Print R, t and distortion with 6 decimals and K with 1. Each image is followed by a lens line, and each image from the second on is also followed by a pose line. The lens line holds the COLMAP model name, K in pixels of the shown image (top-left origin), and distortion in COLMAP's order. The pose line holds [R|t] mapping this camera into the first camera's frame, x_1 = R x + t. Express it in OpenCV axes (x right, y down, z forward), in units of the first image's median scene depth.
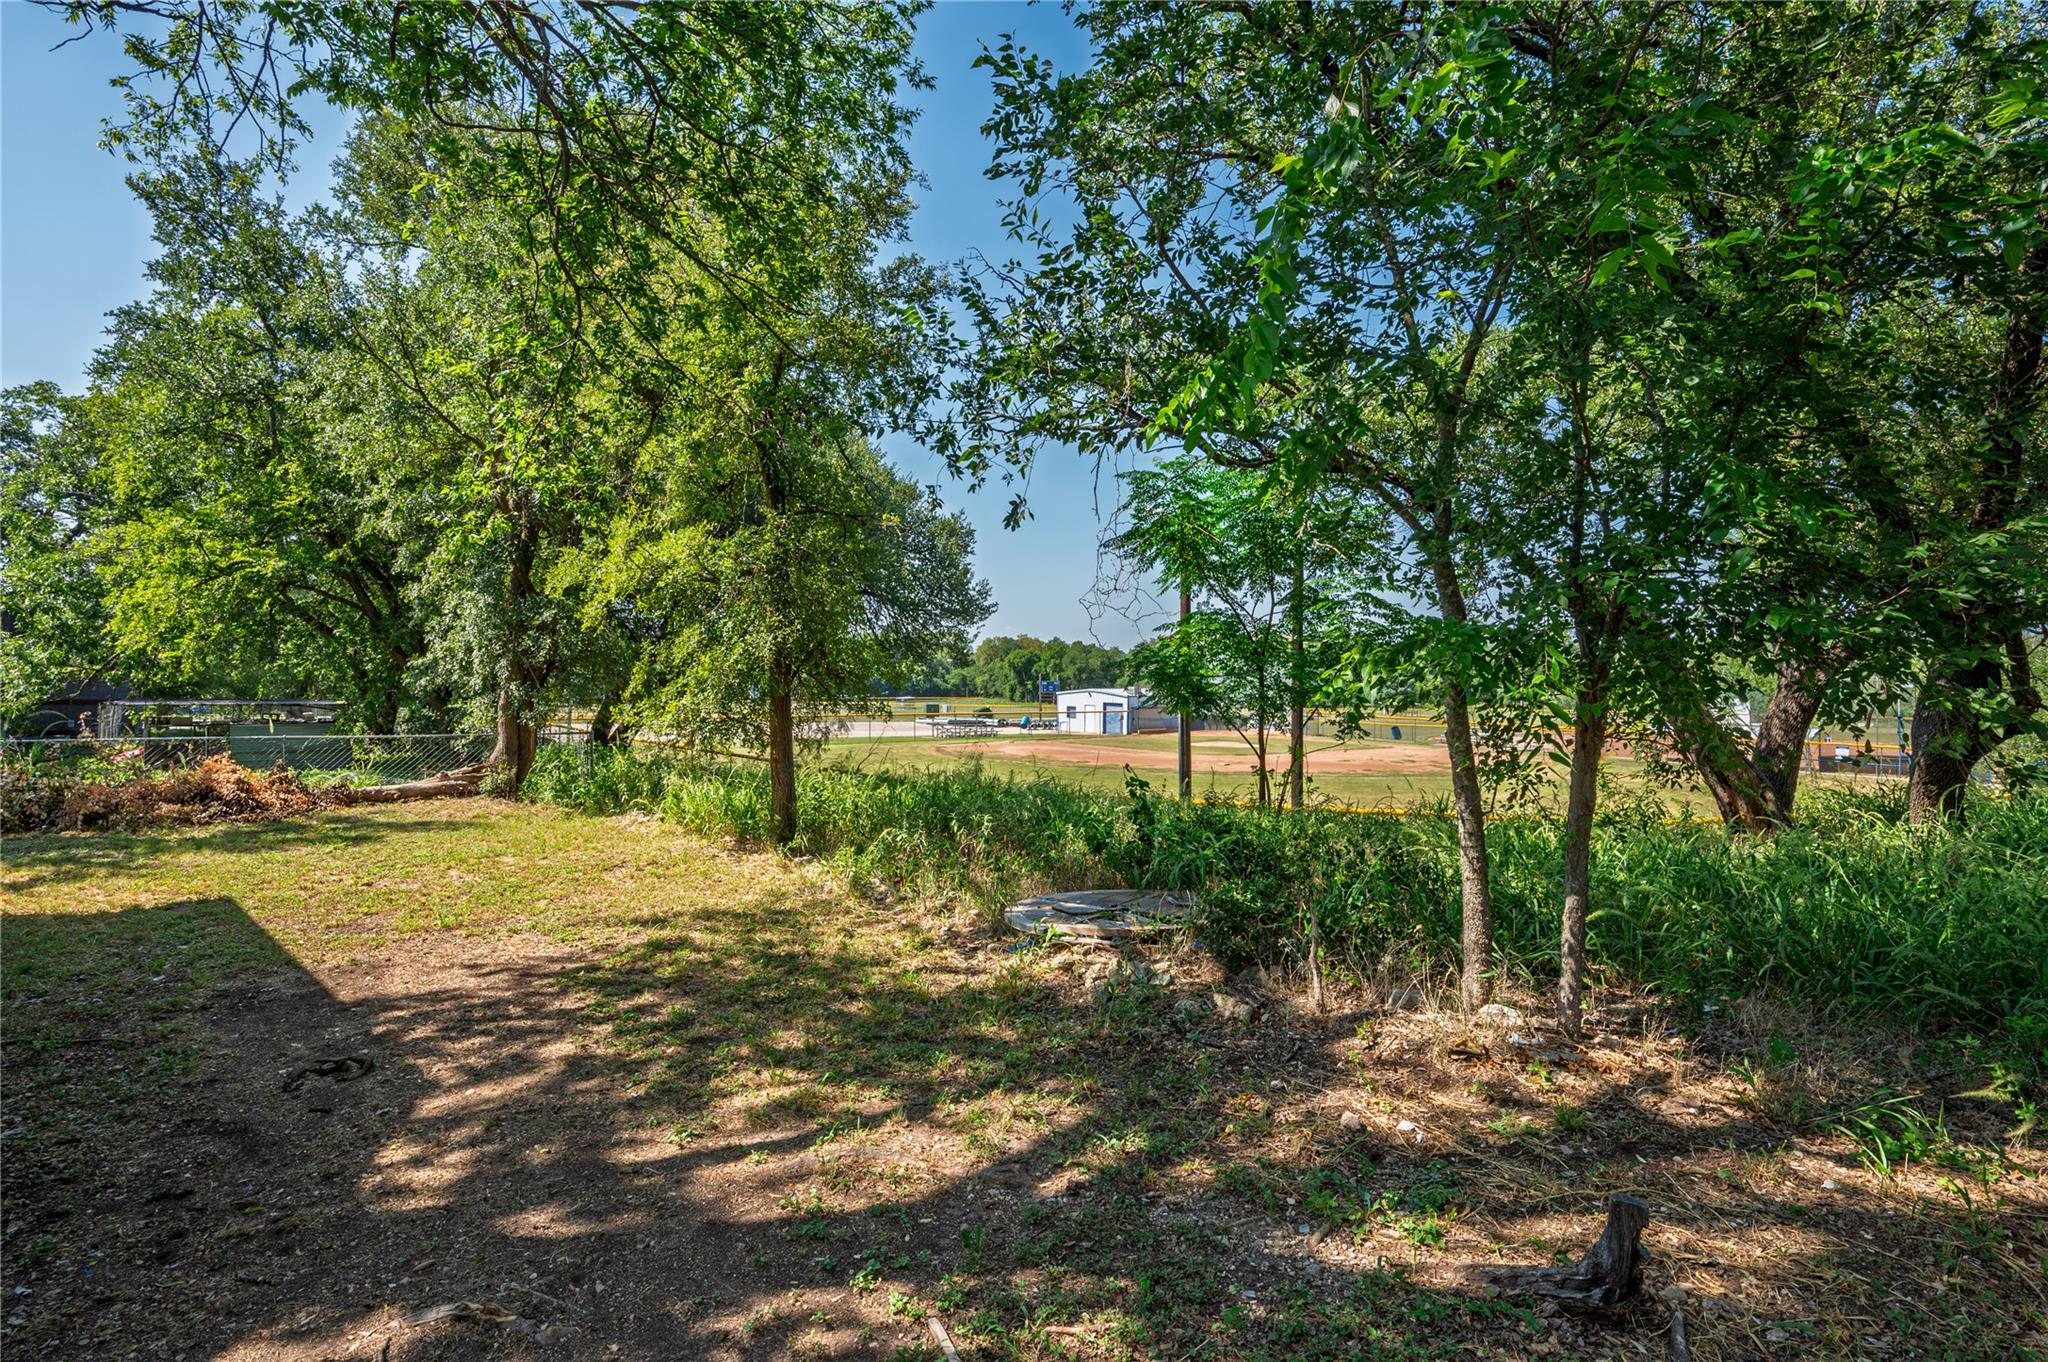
lens RADIAL K [[1058.2, 0, 1021.7], [0, 1058.2, 677.6], [0, 0, 1]] dist [-0.004850, -0.000149]
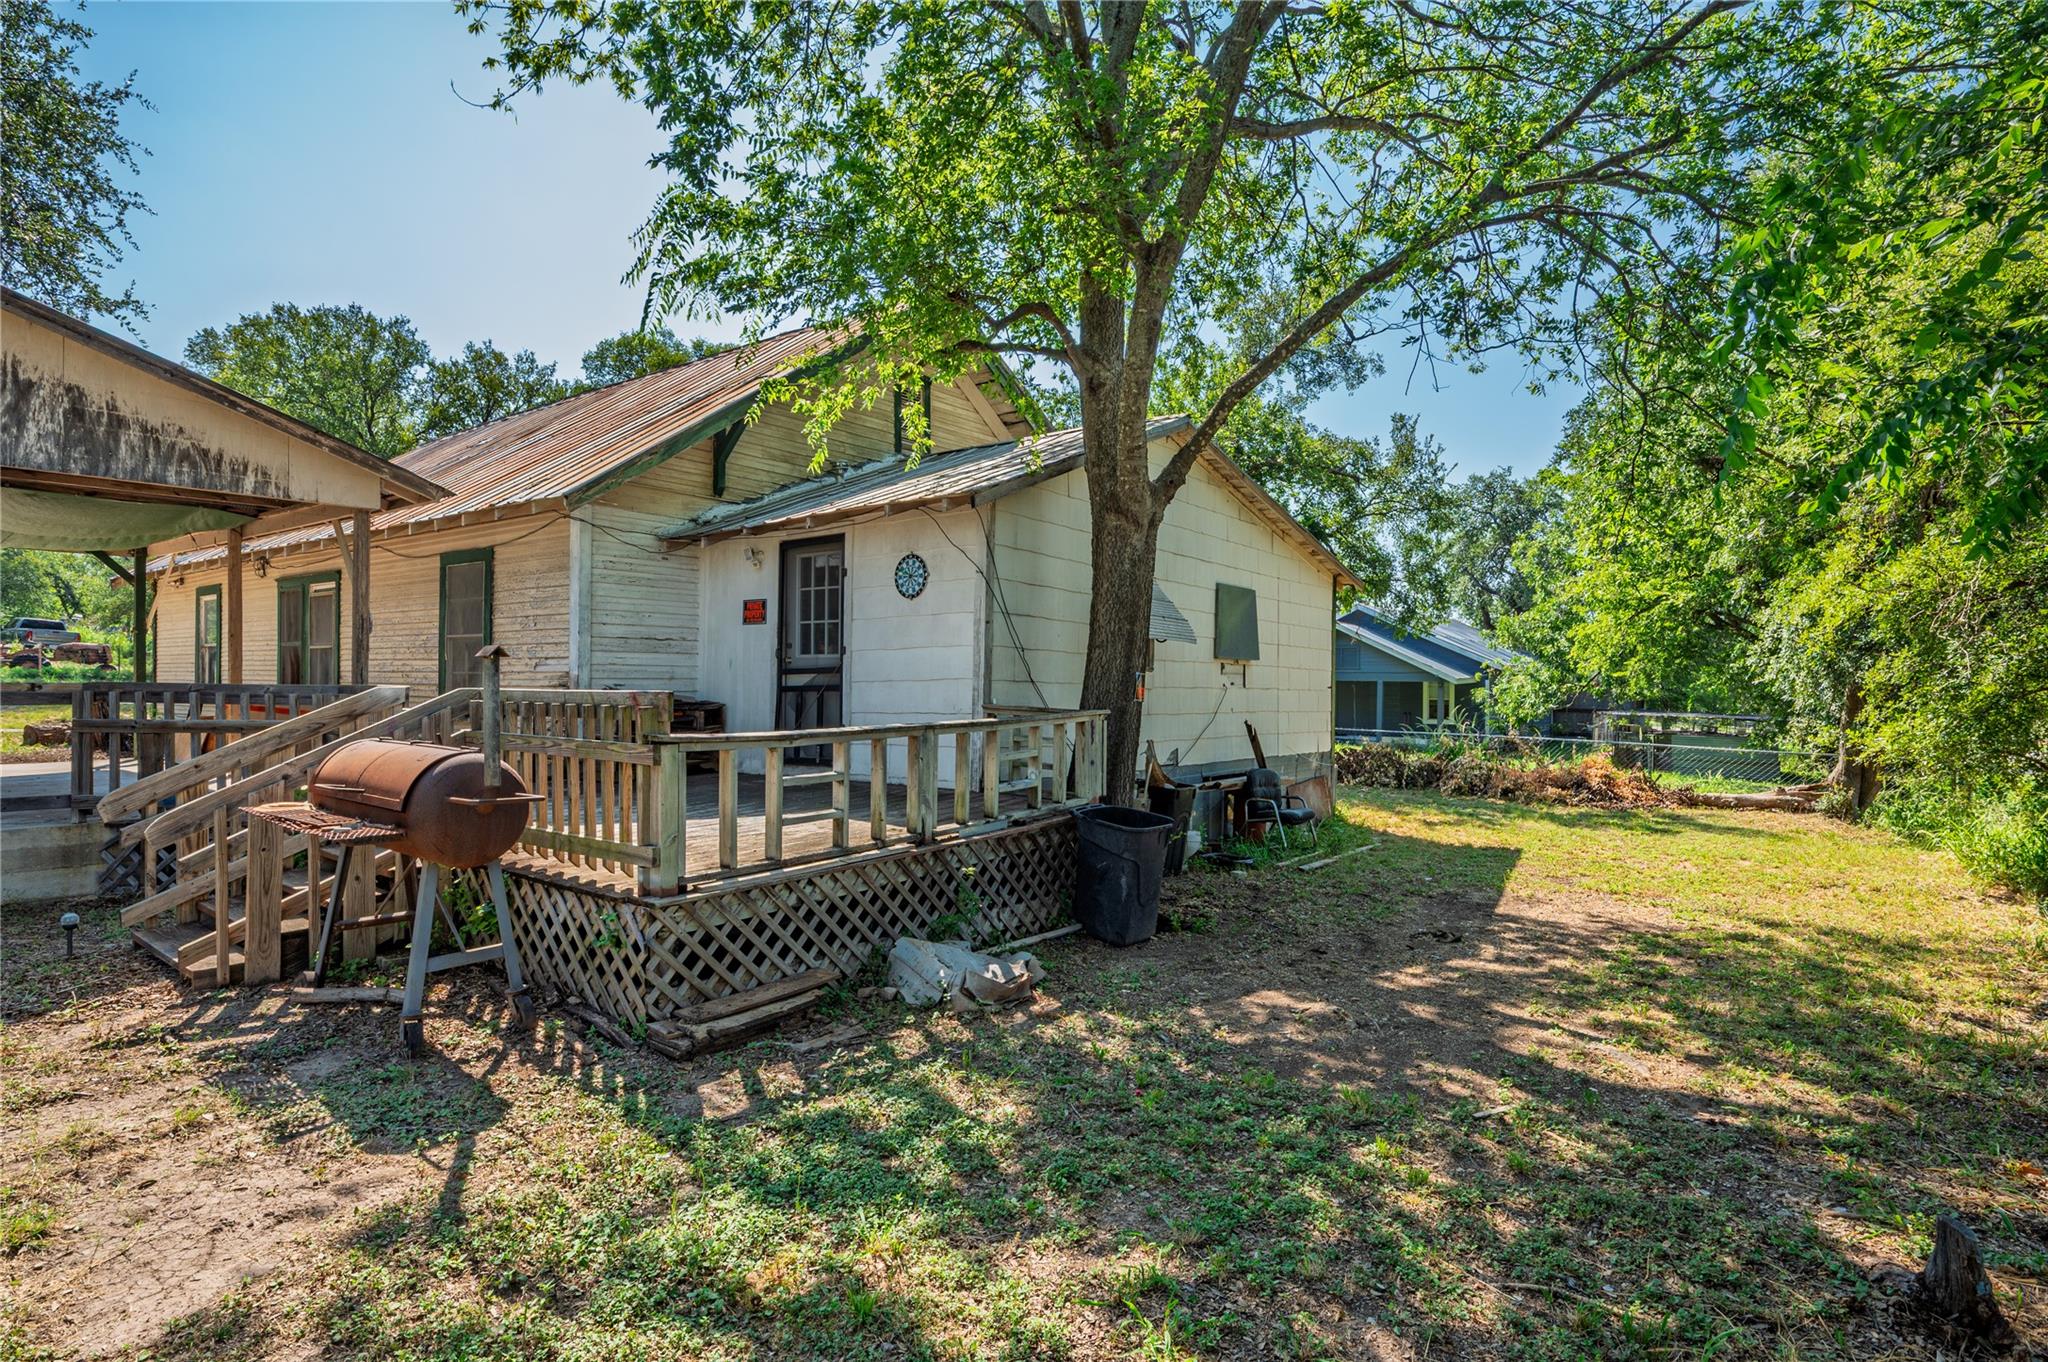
lens RADIAL K [[1058.2, 0, 1017.3], [0, 1058.2, 681.8], [0, 0, 1]] dist [-0.004850, -0.000149]
pose [[0.286711, 0.003925, -0.958009, 0.247580], [-0.014985, 0.999888, -0.000388, -0.003485], [0.957900, 0.014467, 0.286738, -0.033390]]
